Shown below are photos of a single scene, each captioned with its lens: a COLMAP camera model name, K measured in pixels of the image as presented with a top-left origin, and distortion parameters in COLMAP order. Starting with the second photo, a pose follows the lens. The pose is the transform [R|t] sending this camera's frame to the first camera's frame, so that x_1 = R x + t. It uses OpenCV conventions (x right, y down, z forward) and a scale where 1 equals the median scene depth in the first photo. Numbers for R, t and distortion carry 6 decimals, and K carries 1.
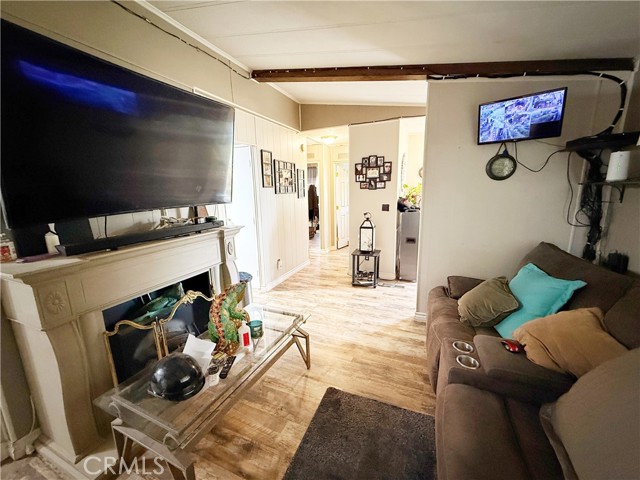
lens RADIAL K [[254.9, 0, 321.5], [0, 254.9, 239.3], [0, 0, 1]] dist [-0.003954, -0.000530]
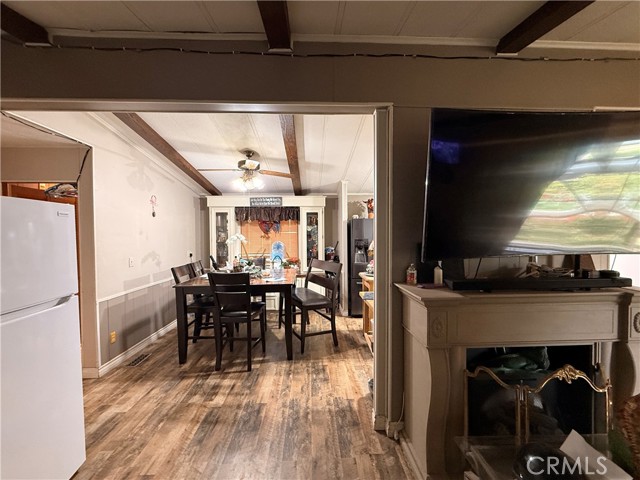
lens RADIAL K [[254.9, 0, 320.3], [0, 254.9, 239.8], [0, 0, 1]] dist [-0.003954, -0.000530]
pose [[0.422194, 0.030734, -0.905984, -0.159937], [-0.175743, 0.983238, -0.048543, 0.002774], [0.889307, 0.179715, 0.420519, -0.035037]]
